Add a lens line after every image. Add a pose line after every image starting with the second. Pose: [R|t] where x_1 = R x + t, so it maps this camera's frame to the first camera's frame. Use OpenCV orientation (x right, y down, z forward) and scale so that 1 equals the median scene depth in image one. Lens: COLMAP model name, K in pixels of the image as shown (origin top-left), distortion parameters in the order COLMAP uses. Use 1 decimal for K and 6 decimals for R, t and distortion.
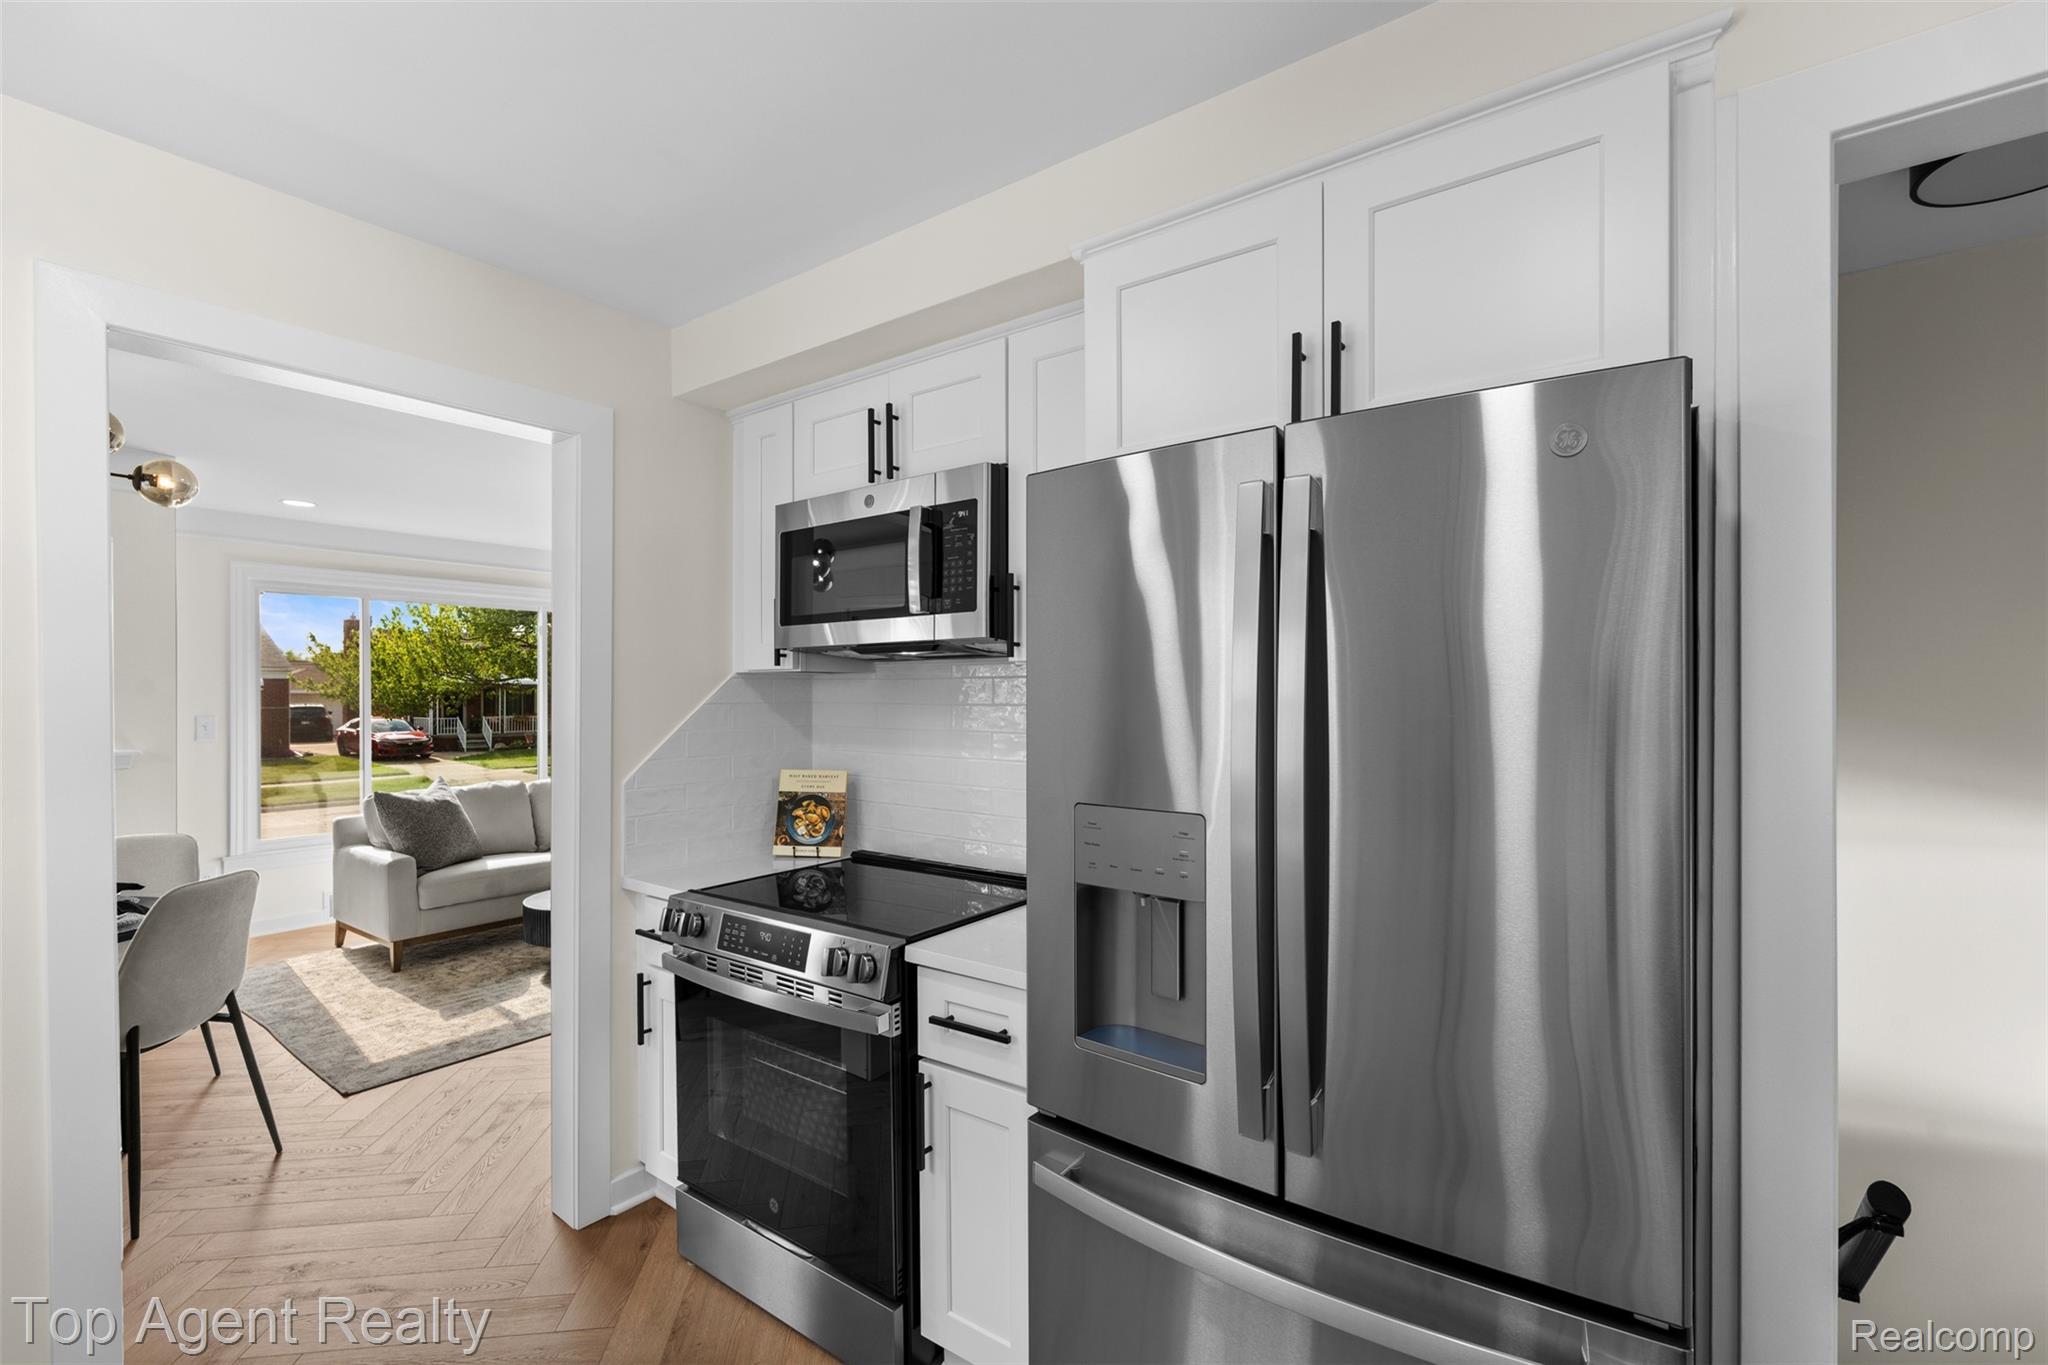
lens RADIAL K [[901.4, 0, 1016.1], [0, 901.4, 687.2], [0, 0, 1]] dist [-0.004709, 0.000854]
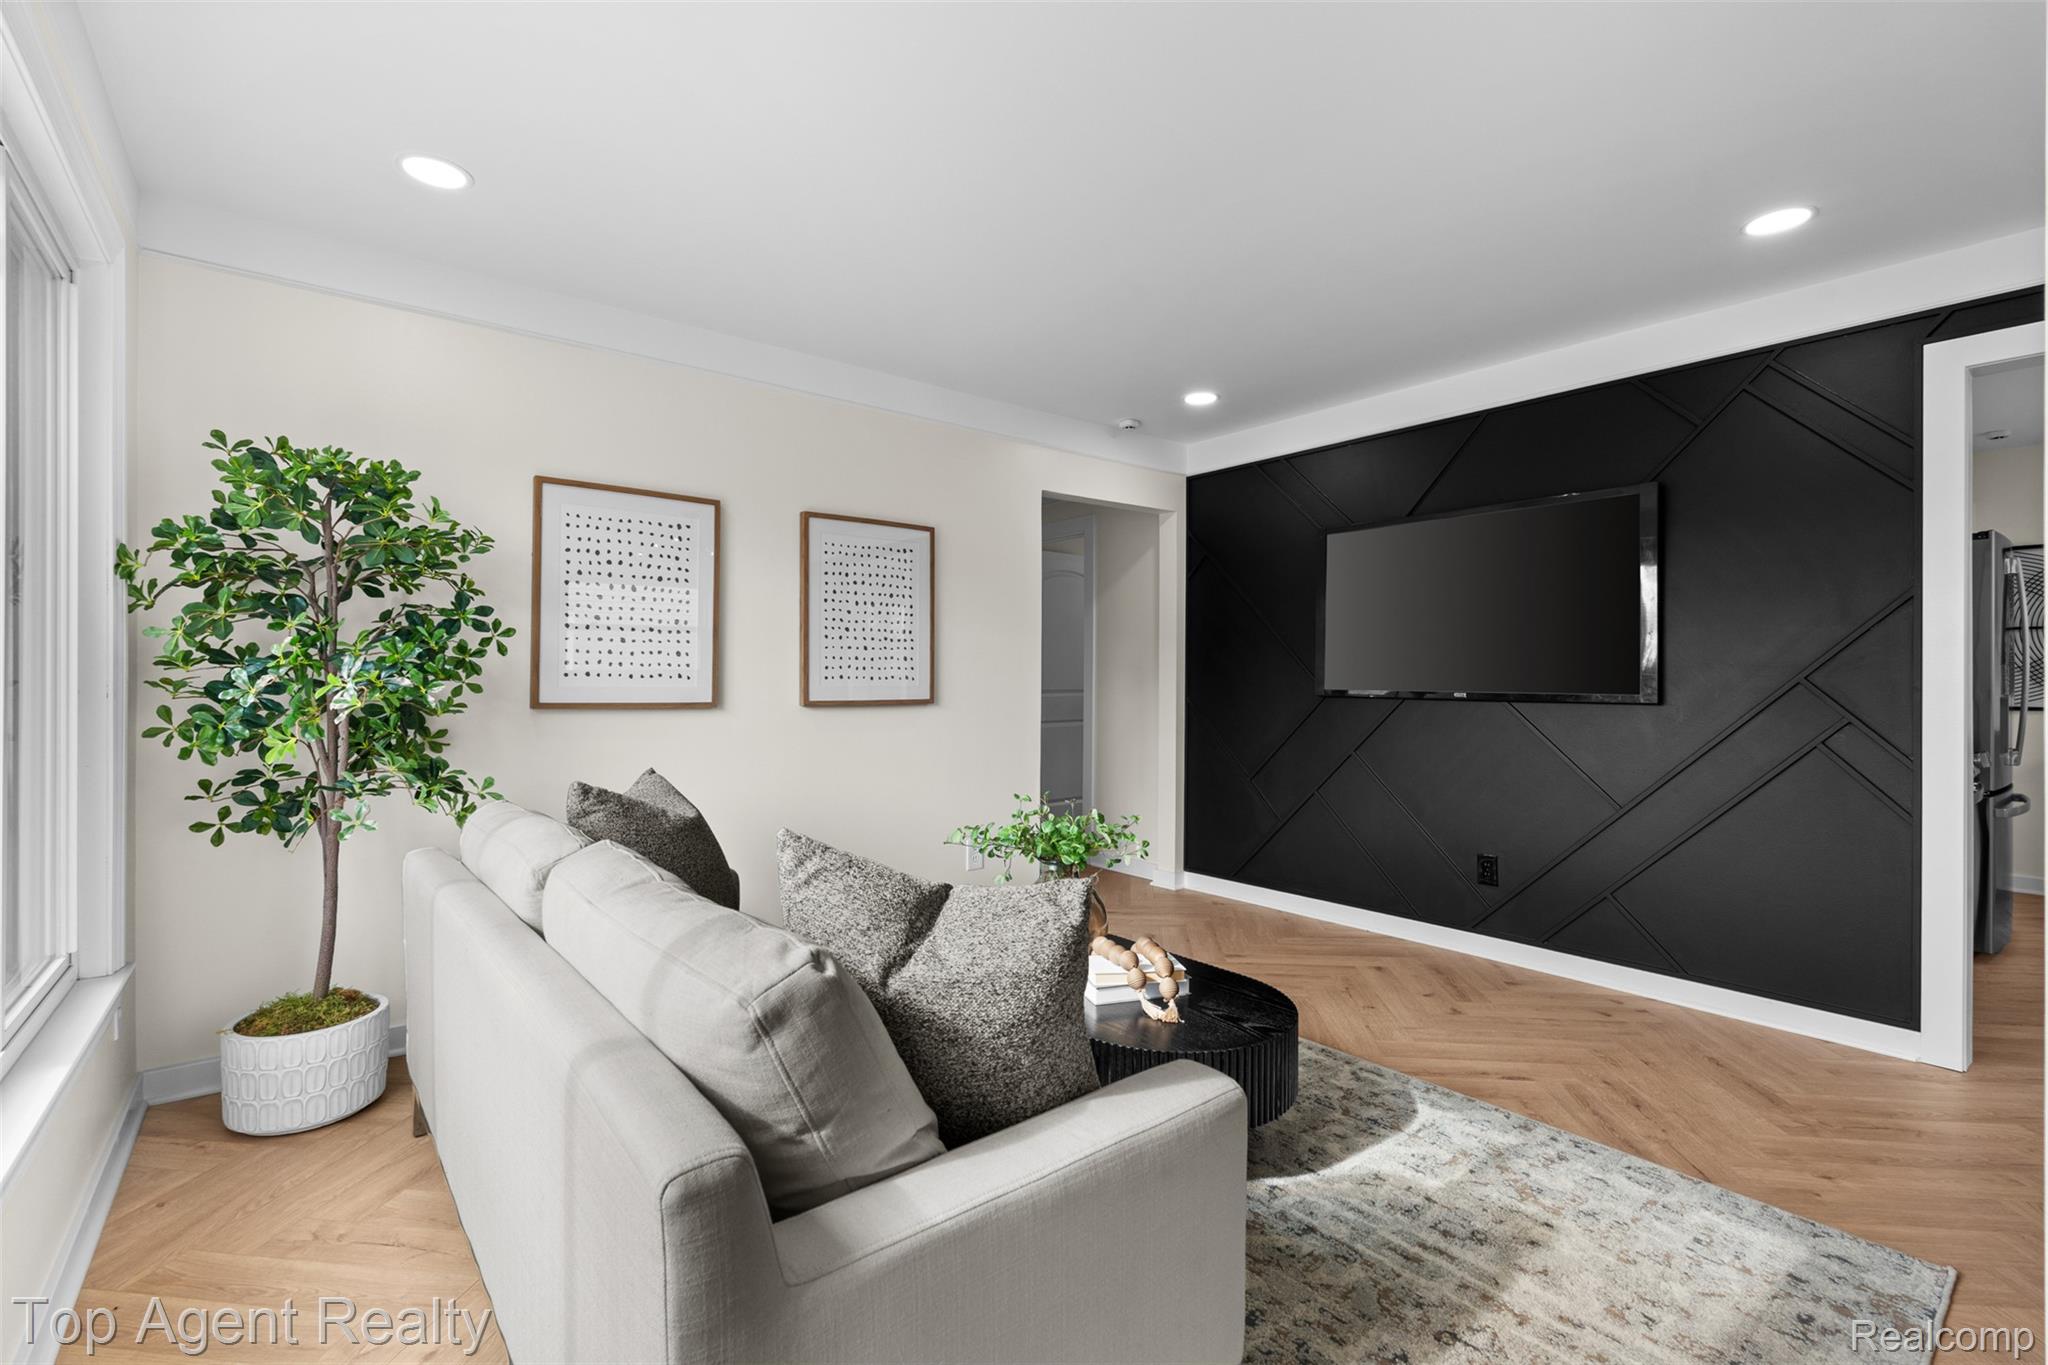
lens RADIAL K [[901.4, 0, 1023.4], [0, 901.4, 681.6], [0, 0, 1]] dist [-0.004709, 0.000854]
pose [[0.235126, 0.000875, 0.971965, -1.042343], [-0.007865, 0.999969, 0.001002, 0.066395], [-0.971933, -0.007880, 0.235125, 1.048308]]
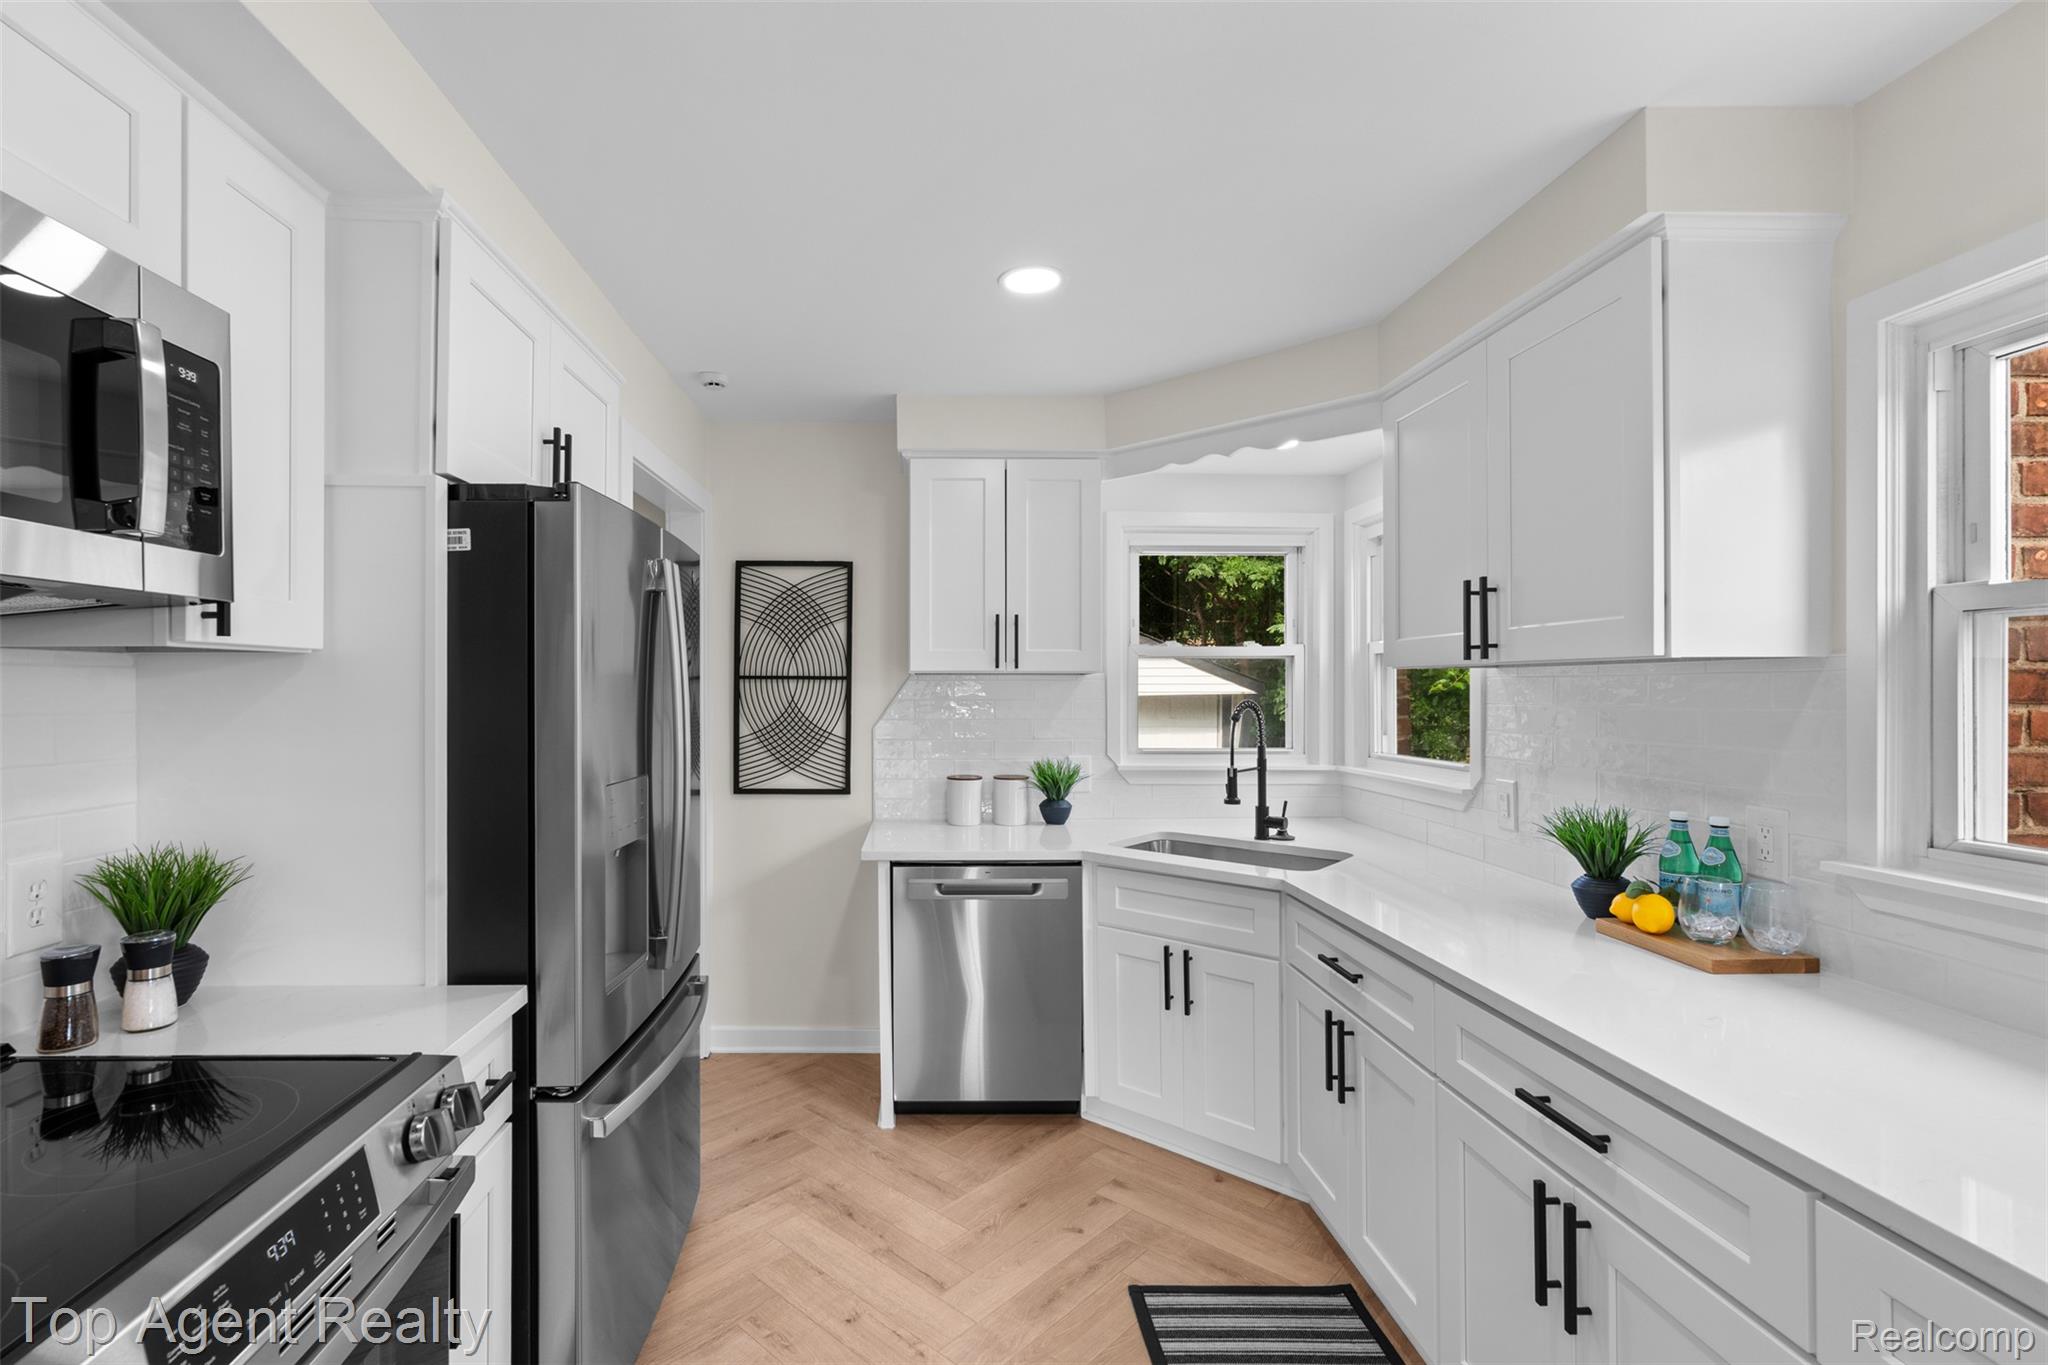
lens RADIAL K [[930.4, 0, 935.5], [0, 930.4, 685.1], [0, 0, 1]] dist [-0.004434, 0.000338]
pose [[-0.615571, 0.004309, 0.788069, -0.384880], [0.000013, 0.999985, -0.005458, 0.001876], [-0.788081, -0.003349, -0.615562, 0.474029]]
